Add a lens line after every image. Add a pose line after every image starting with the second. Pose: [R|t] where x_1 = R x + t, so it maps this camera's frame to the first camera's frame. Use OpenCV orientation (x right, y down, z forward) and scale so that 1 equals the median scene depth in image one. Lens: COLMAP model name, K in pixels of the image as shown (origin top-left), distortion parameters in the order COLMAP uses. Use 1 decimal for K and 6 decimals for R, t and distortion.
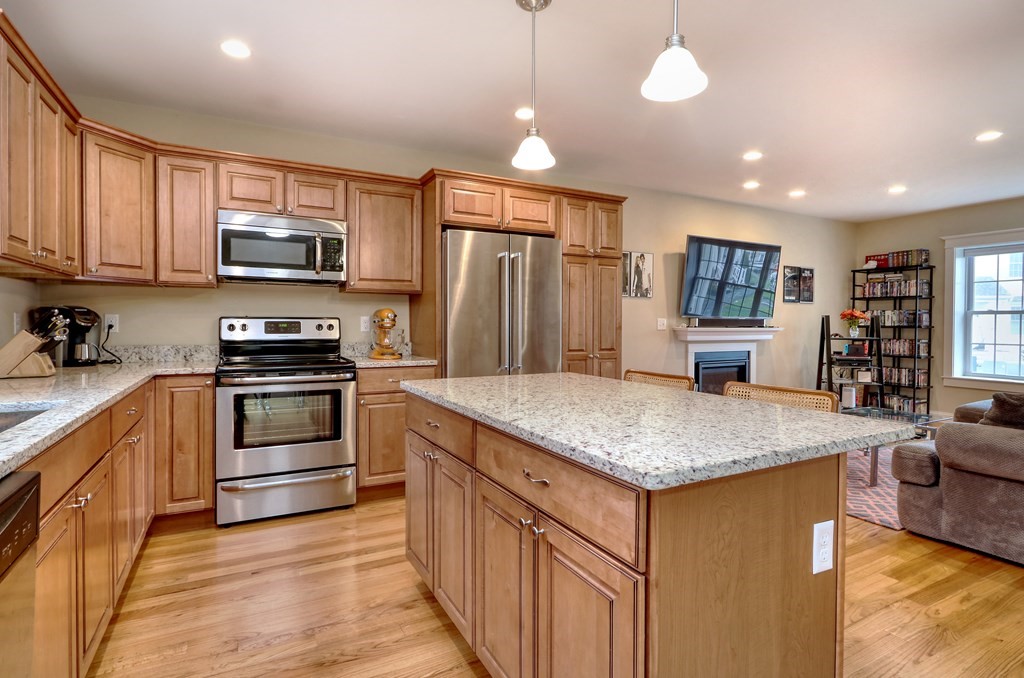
lens RADIAL K [[513.6, 0, 512.1], [0, 513.6, 330.1], [0, 0, 1]] dist [-0.002869, -0.000935]
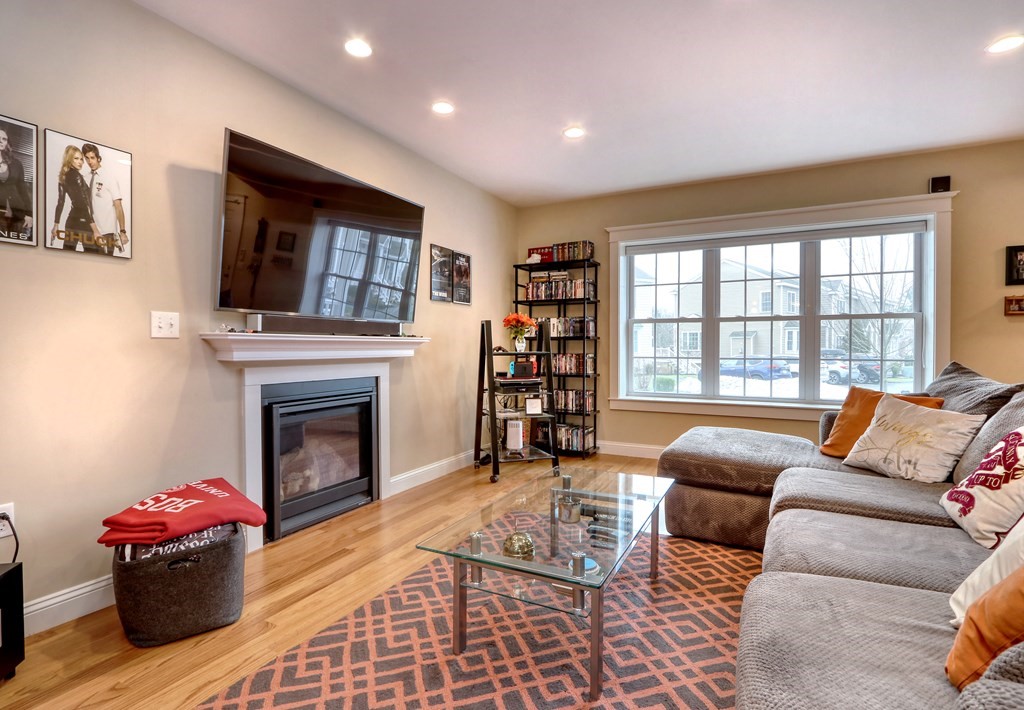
lens RADIAL K [[509.2, 0, 512.0], [0, 509.2, 355.0], [0, 0, 1]] dist [-0.003200, -0.000713]
pose [[0.822196, -0.015488, 0.568993, 0.244778], [0.012721, 0.999880, 0.008835, 0.011827], [-0.569062, -0.000025, 0.822295, 0.409284]]
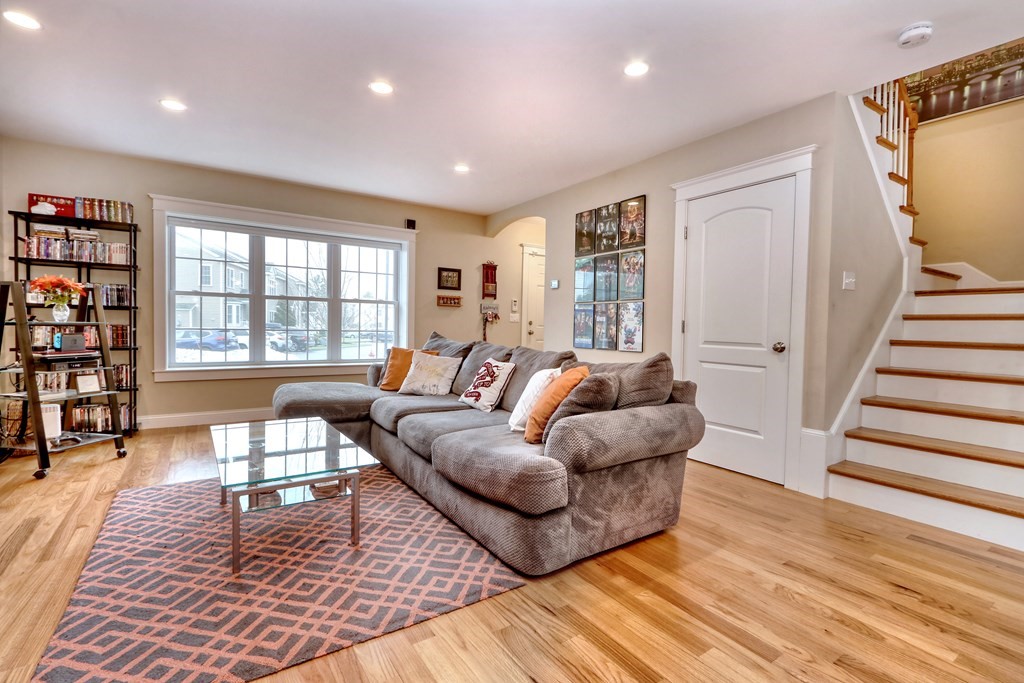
lens RADIAL K [[479.5, 0, 514.8], [0, 479.5, 336.7], [0, 0, 1]] dist [0.000980, -0.000158]
pose [[-0.096998, -0.031499, 0.994786, 0.044306], [-0.006434, 0.999498, 0.031021, 0.010489], [-0.995264, -0.003391, -0.097152, 0.504621]]
